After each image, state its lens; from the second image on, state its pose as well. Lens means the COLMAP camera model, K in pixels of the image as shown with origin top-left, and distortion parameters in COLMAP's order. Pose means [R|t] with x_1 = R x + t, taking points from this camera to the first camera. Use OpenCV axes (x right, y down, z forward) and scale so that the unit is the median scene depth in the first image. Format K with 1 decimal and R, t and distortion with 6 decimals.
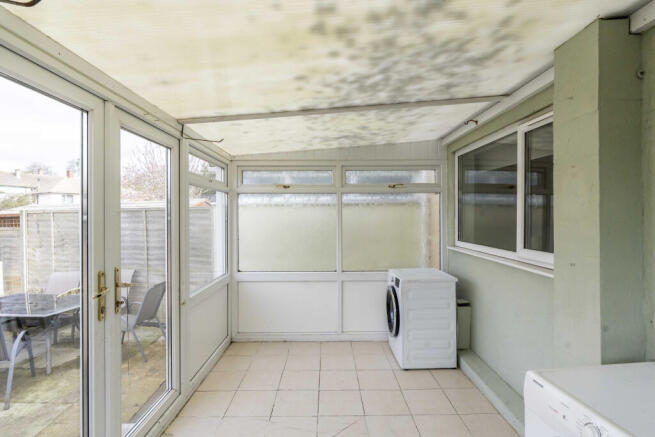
lens RADIAL K [[314.3, 0, 319.0], [0, 314.3, 216.6], [0, 0, 1]] dist [-0.005120, 0.001554]
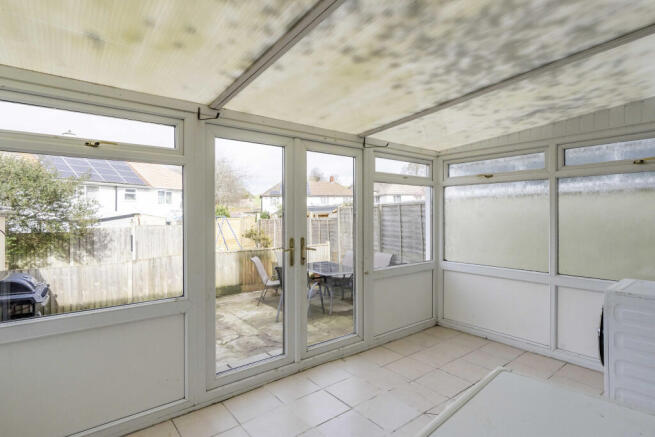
lens RADIAL K [[343.5, 0, 347.3], [0, 343.5, 218.6], [0, 0, 1]] dist [-0.003971, 0.000159]
pose [[0.635903, 0.008164, -0.771725, 0.433944], [0.000709, 0.999937, 0.011163, 0.021211], [0.771768, -0.007646, 0.635858, 0.016494]]
